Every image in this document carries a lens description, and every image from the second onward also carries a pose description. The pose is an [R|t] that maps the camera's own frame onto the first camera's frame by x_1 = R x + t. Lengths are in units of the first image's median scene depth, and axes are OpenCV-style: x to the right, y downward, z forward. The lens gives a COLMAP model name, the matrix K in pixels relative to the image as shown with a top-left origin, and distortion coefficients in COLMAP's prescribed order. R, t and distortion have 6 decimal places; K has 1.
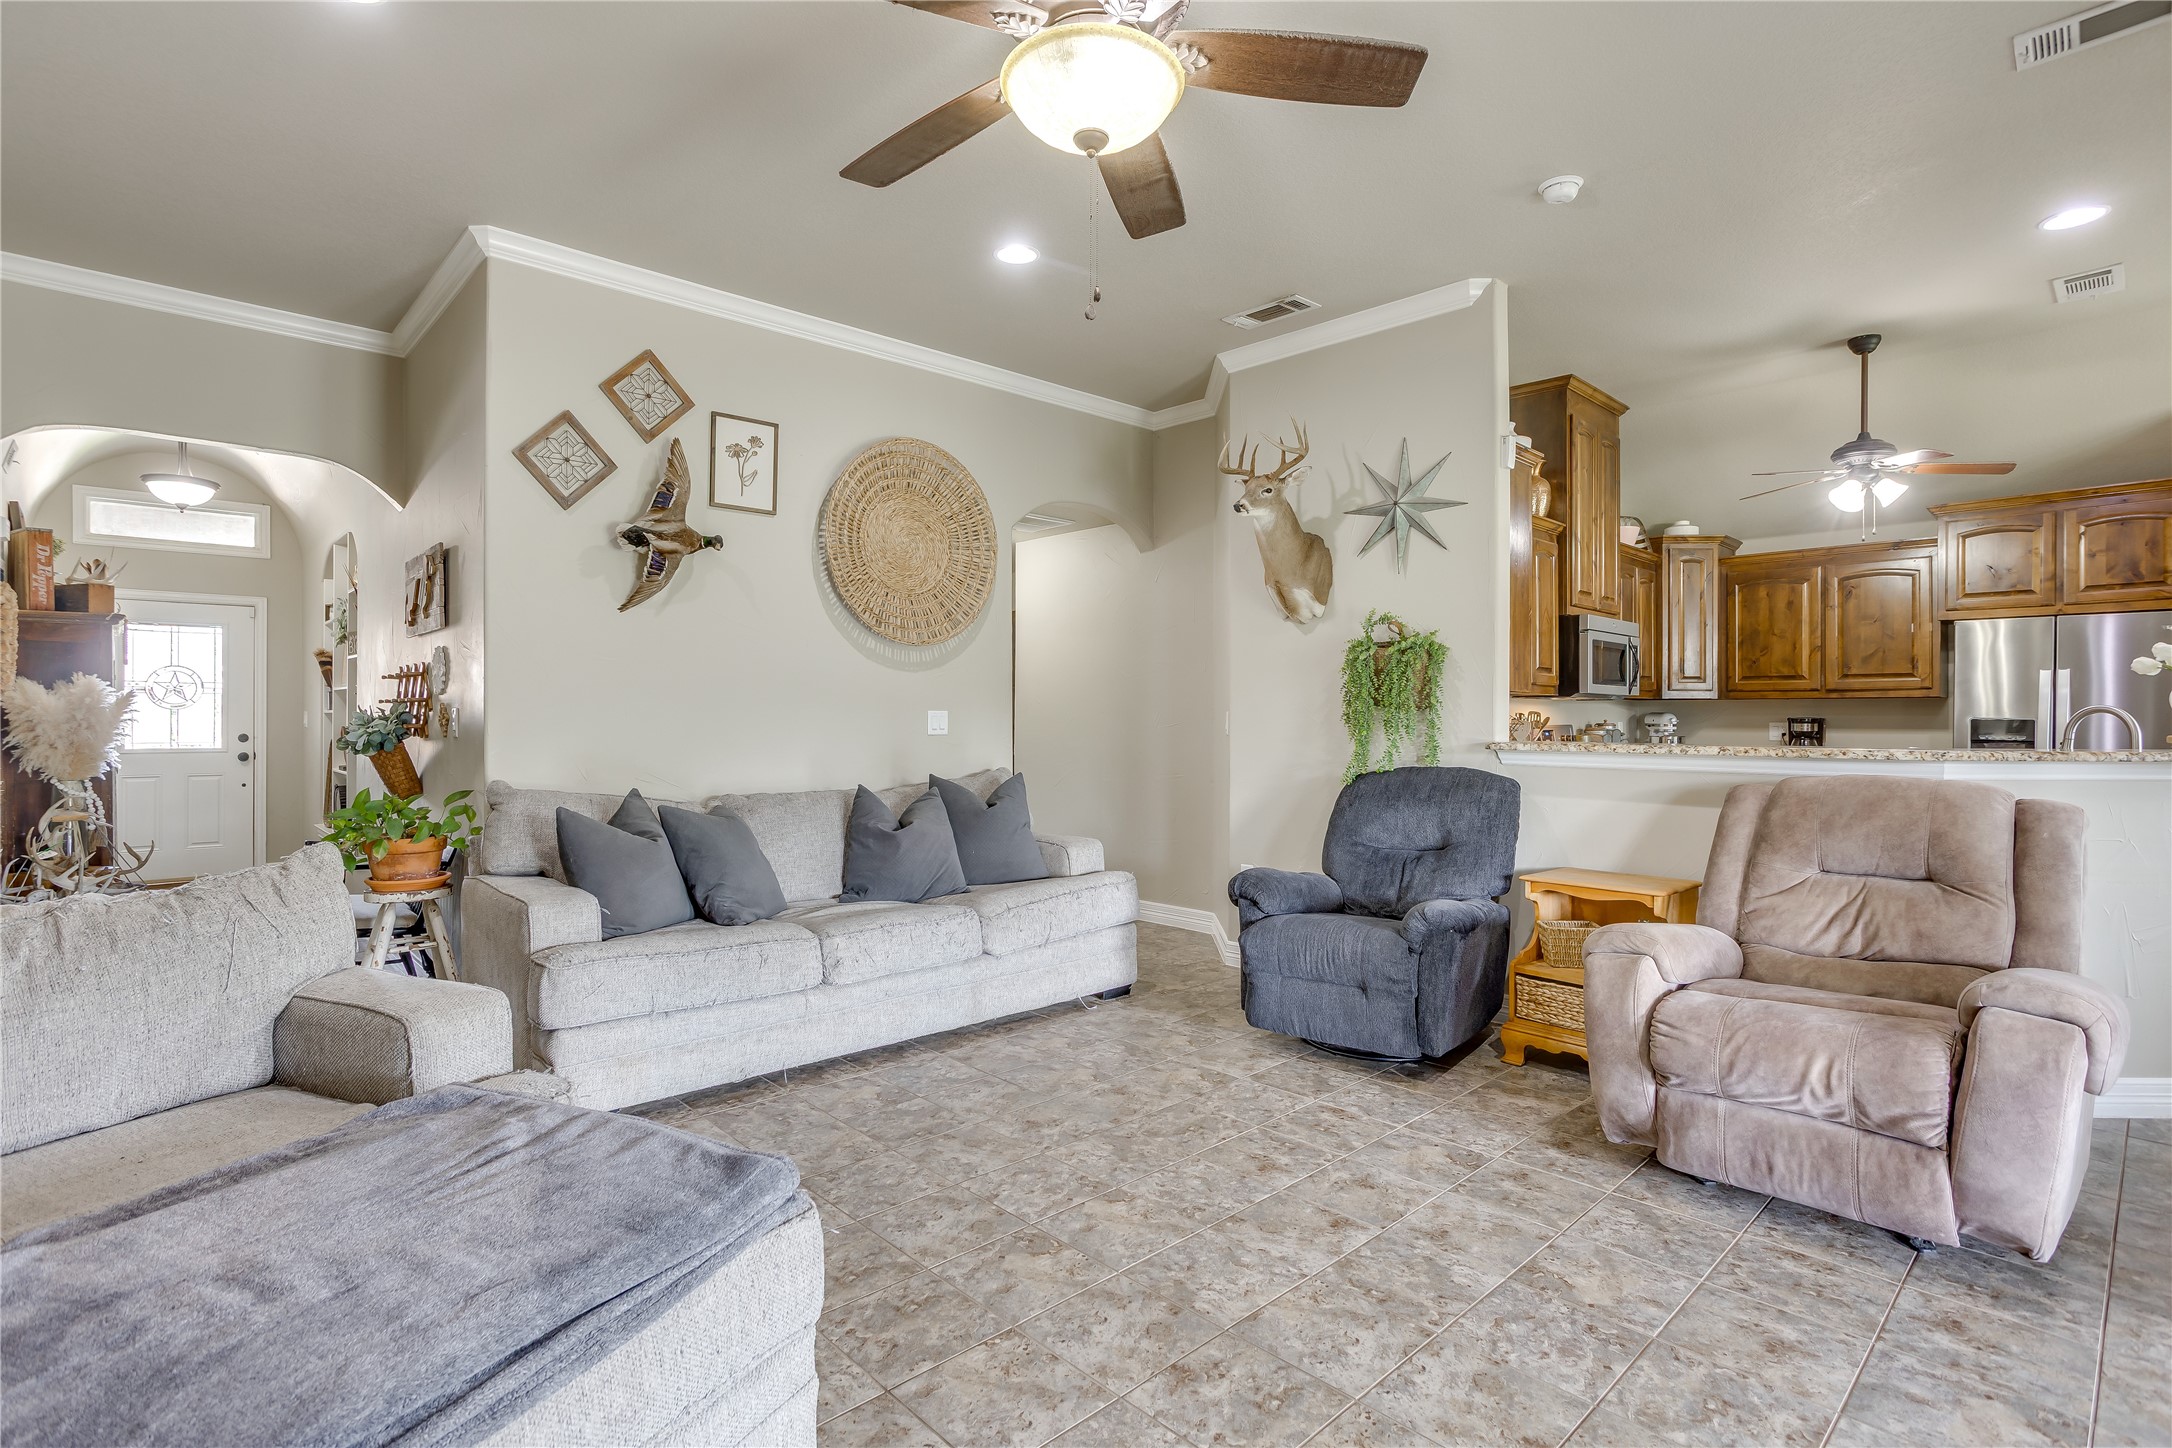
lens RADIAL K [[1057.5, 0, 1074.2], [0, 1057.5, 711.5], [0, 0, 1]] dist [-0.041225, 0.024717]
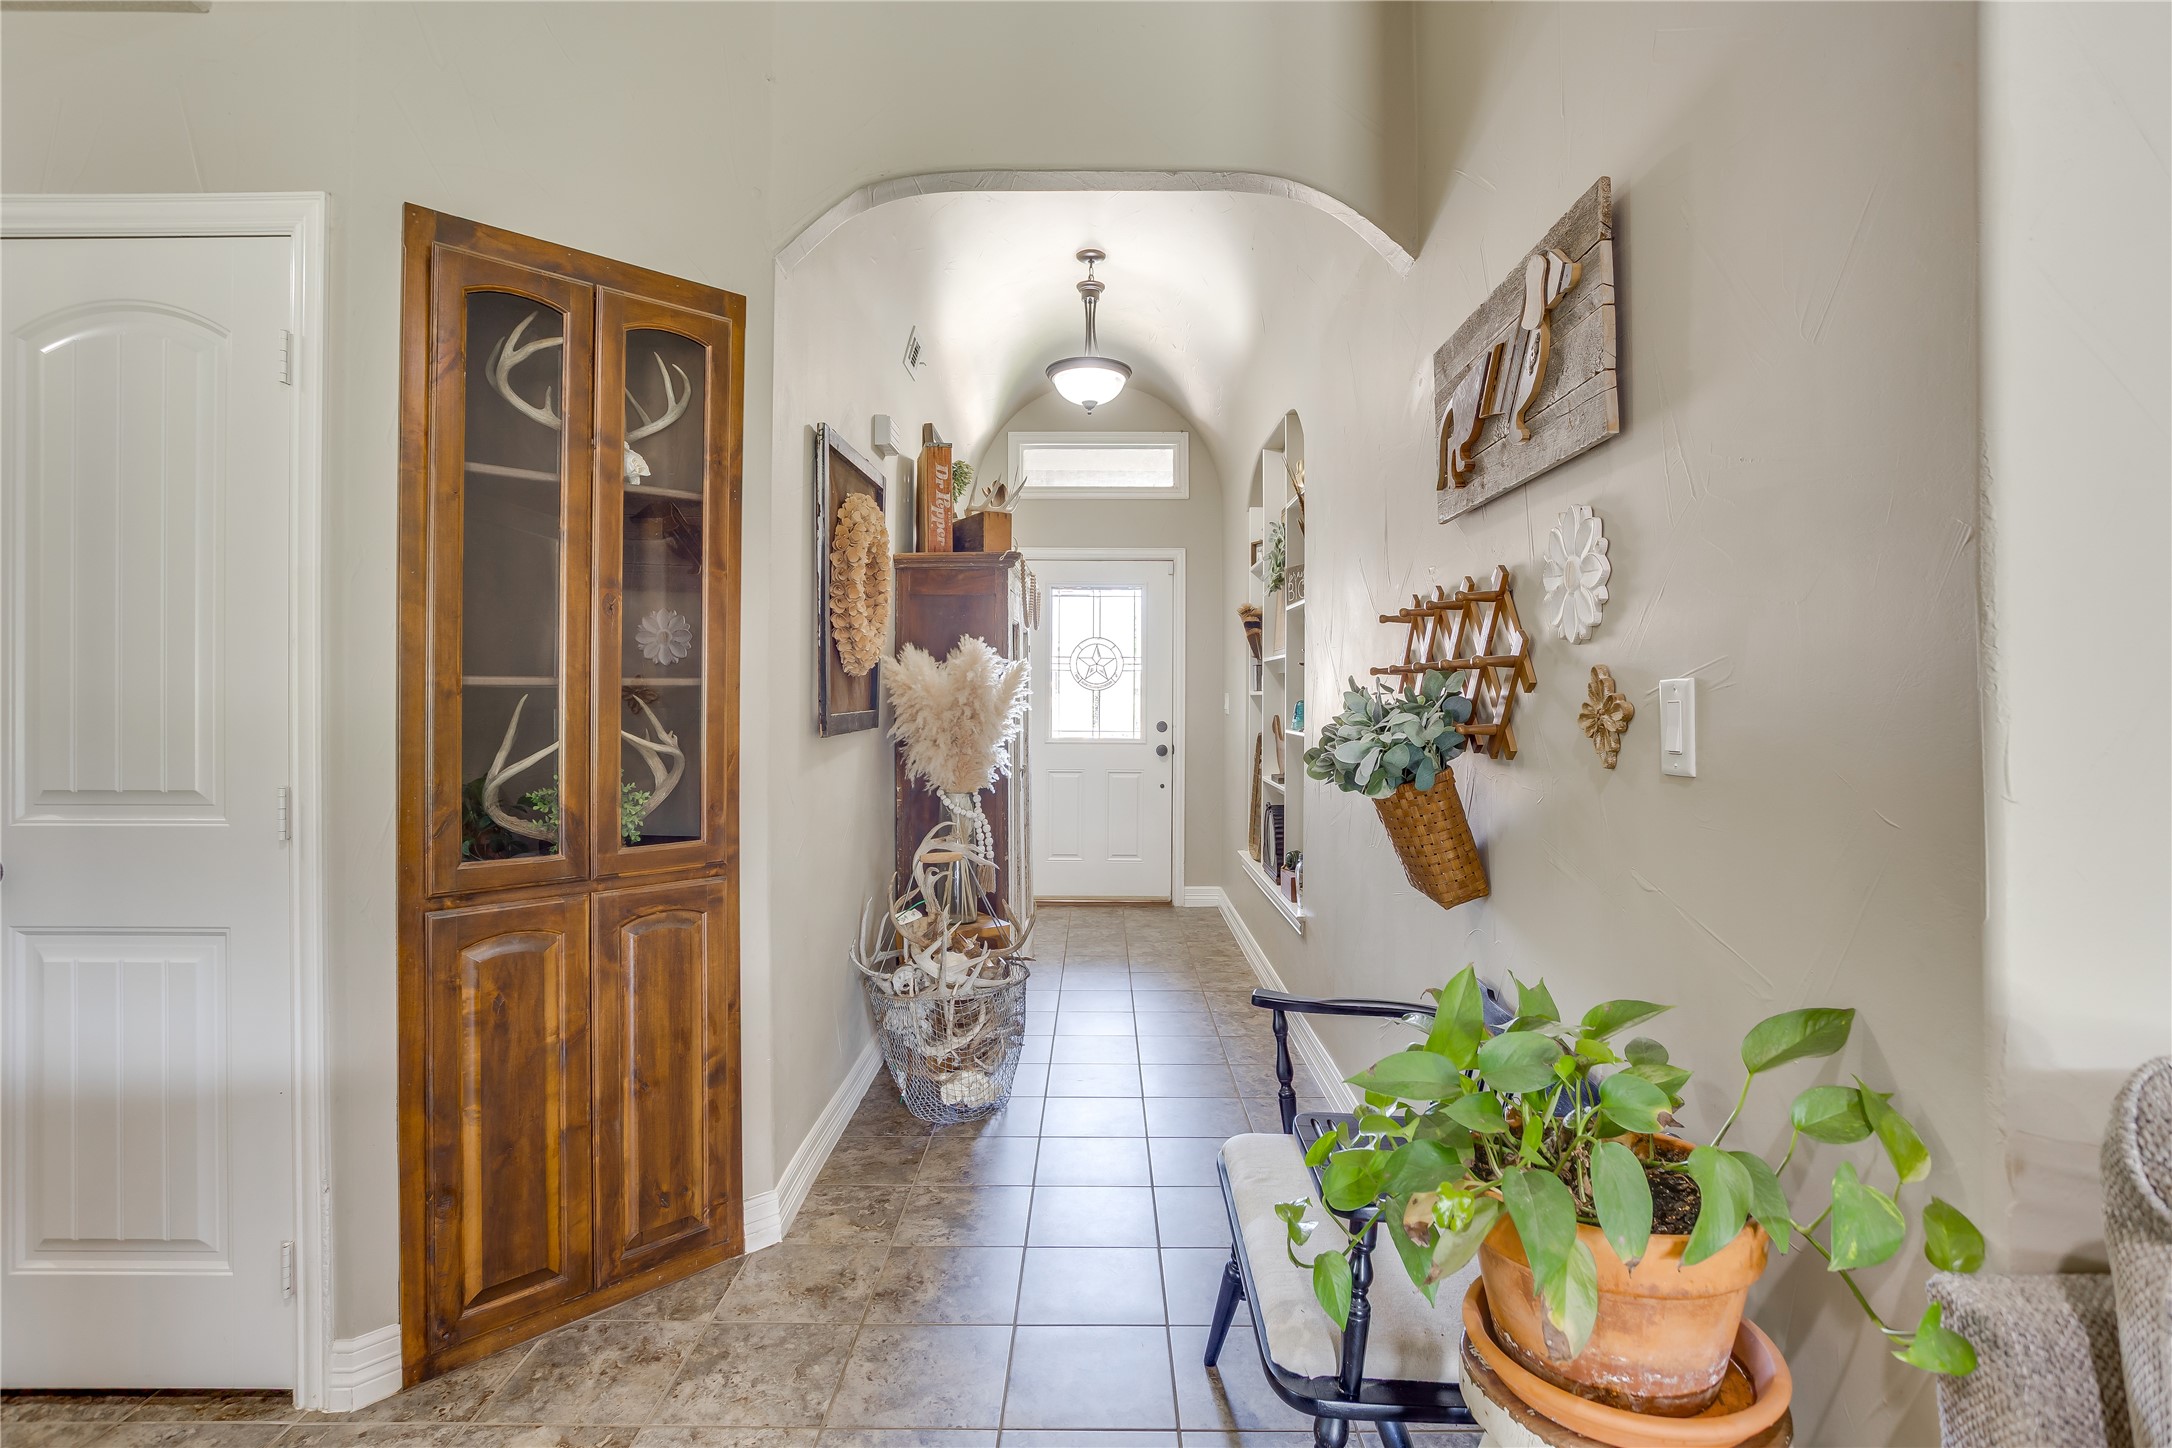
lens RADIAL K [[1093.5, 0, 1116.4], [0, 1093.5, 689.4], [0, 0, 1]] dist [-0.023715, 0.000036]
pose [[0.748567, -0.002450, -0.663055, -0.424493], [-0.000827, 0.999989, -0.004628, 0.001121], [0.663059, 0.004013, 0.748557, 0.550893]]
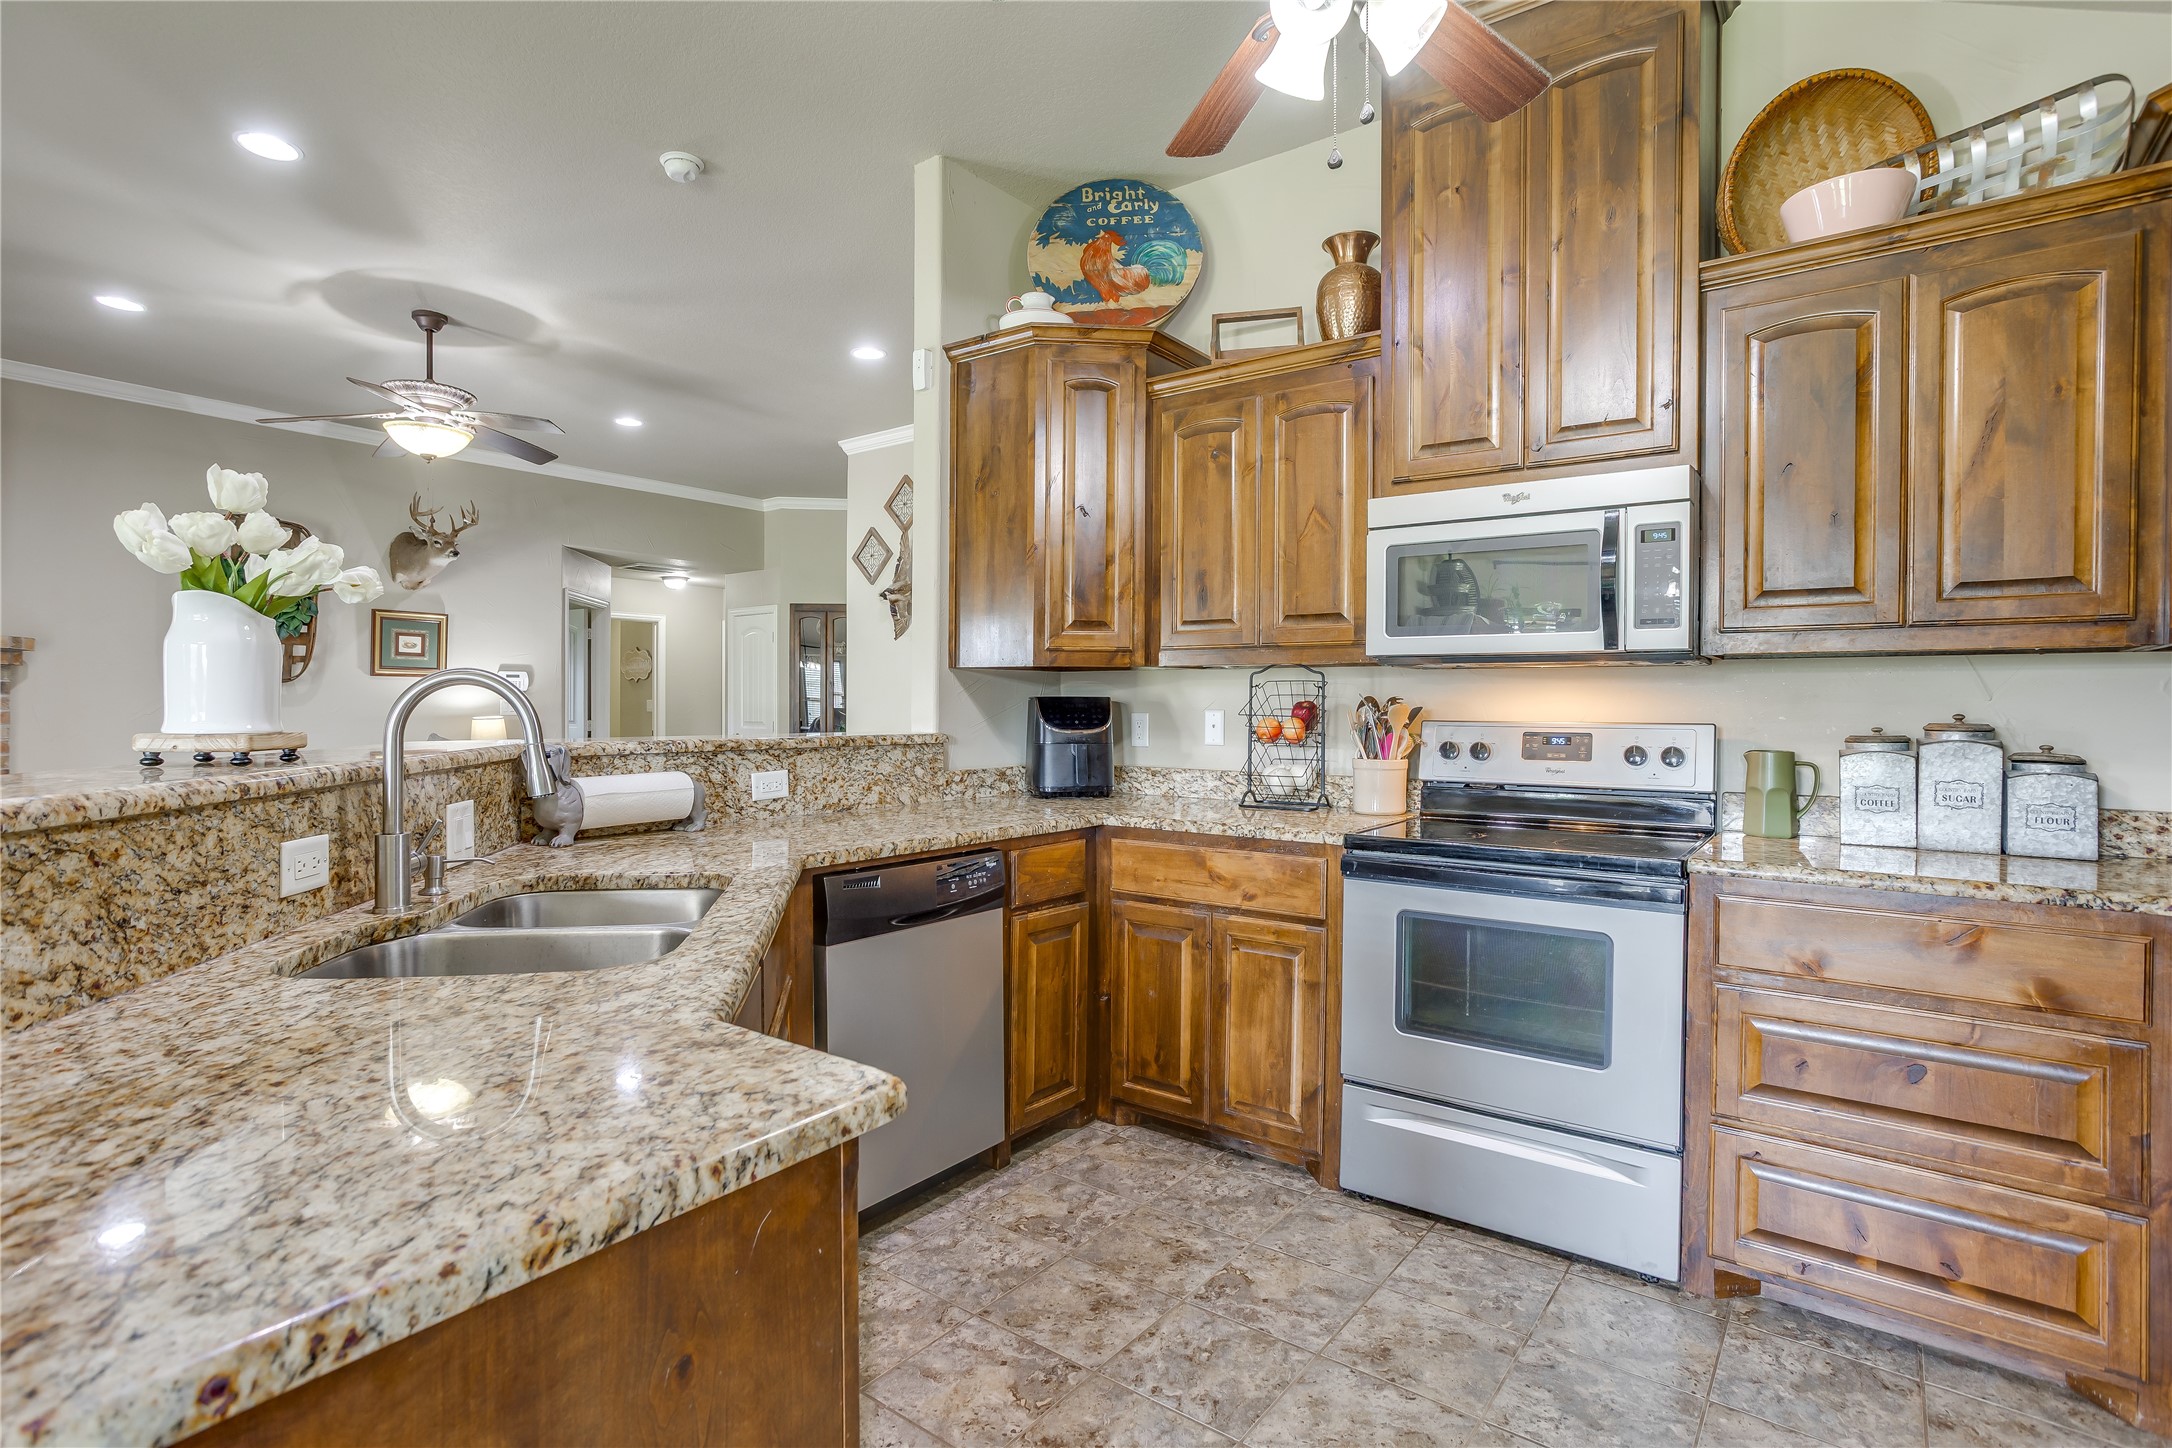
lens RADIAL K [[1057.5, 0, 1078.9], [0, 1057.5, 706.7], [0, 0, 1]] dist [-0.041225, 0.024717]
pose [[0.161269, 0.000779, -0.986910, 1.087219], [-0.001141, 0.999999, 0.000603, 0.008025], [0.986910, 0.001029, 0.161270, 0.875836]]
